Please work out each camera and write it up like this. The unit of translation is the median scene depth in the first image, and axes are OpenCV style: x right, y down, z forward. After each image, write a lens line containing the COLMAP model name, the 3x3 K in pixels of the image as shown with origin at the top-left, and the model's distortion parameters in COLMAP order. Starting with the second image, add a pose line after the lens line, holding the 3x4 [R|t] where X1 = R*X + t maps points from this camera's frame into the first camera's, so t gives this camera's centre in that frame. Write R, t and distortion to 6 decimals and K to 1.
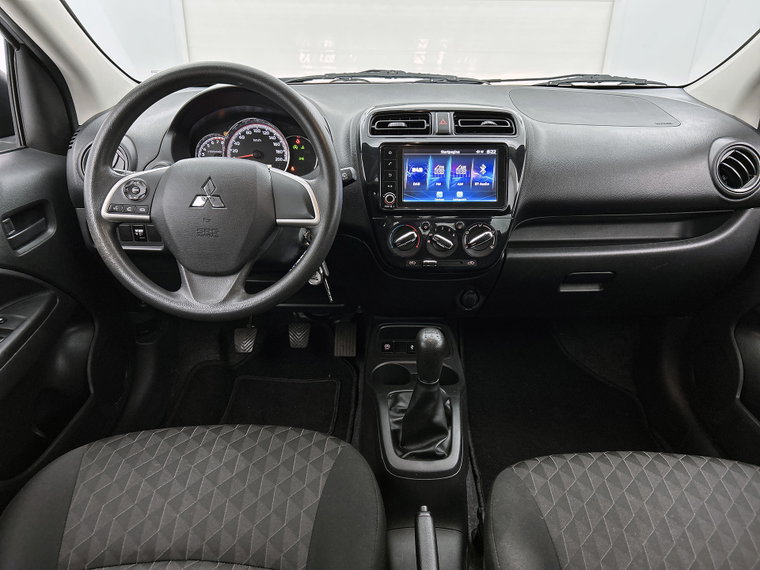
lens RADIAL K [[561.3, 0, 380.0], [0, 561.3, 285.0], [0, 0, 1]] dist [0.009365, -0.000285]
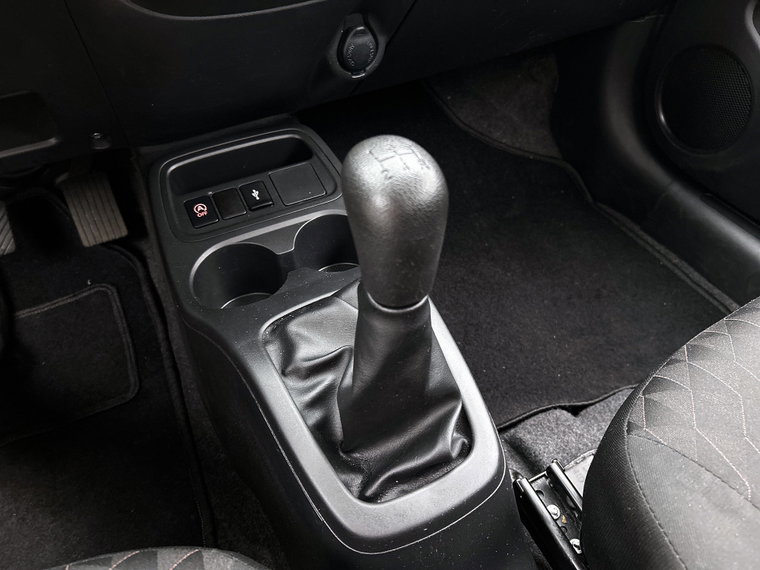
lens RADIAL K [[577.9, 0, 380.0], [0, 577.9, 285.0], [0, 0, 1]] dist [0.003001, -0.001774]
pose [[0.889254, -0.337182, 0.309088, -0.025517], [0.211632, 0.902341, 0.375489, 0.028312], [-0.405511, -0.268493, 0.873769, 0.639118]]
